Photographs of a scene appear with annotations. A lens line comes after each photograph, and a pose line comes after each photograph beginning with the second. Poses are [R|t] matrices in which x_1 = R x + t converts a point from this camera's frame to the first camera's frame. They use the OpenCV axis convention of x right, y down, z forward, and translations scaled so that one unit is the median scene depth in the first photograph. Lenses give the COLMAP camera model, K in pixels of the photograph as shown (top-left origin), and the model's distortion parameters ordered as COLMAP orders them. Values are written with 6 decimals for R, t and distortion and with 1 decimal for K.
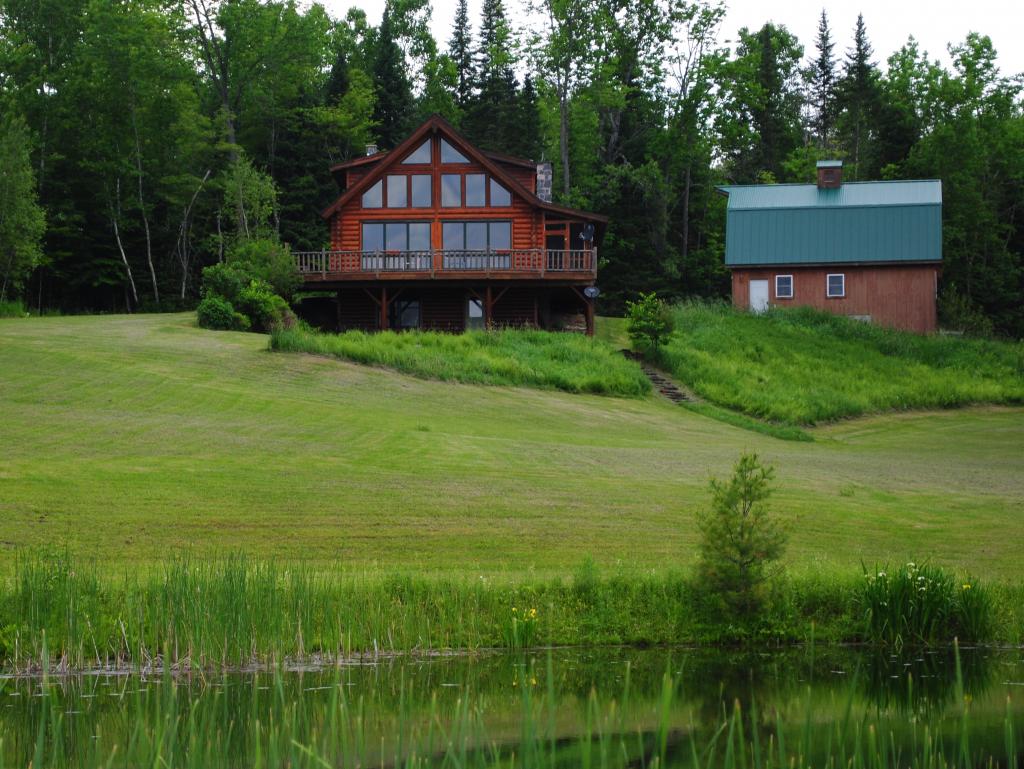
lens RADIAL K [[2245.1, 0, 510.1], [0, 2245.1, 384.9], [0, 0, 1]] dist [0.021028, 0.000000]
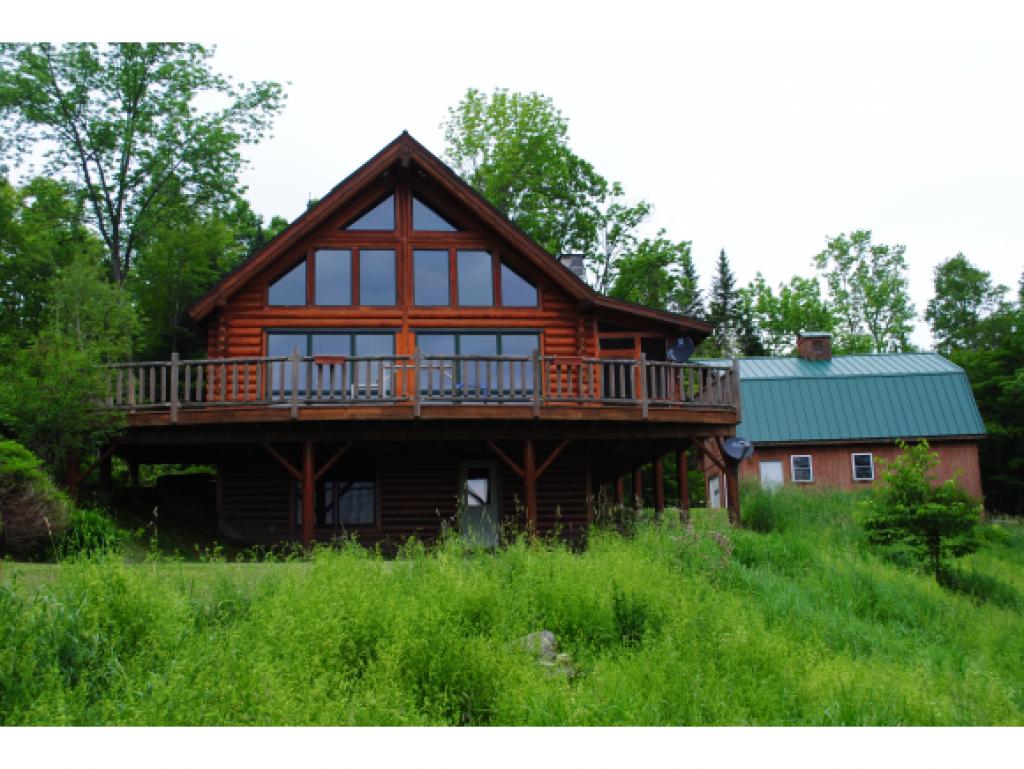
lens RADIAL K [[1061.9, 0, 519.1], [0, 1061.9, 390.1], [0, 0, 1]] dist [-0.105908, 0.000000]
pose [[0.989467, 0.002046, 0.144745, -0.042736], [0.019943, 0.988439, -0.150299, -0.019297], [-0.143379, 0.151603, 0.977987, 0.745221]]
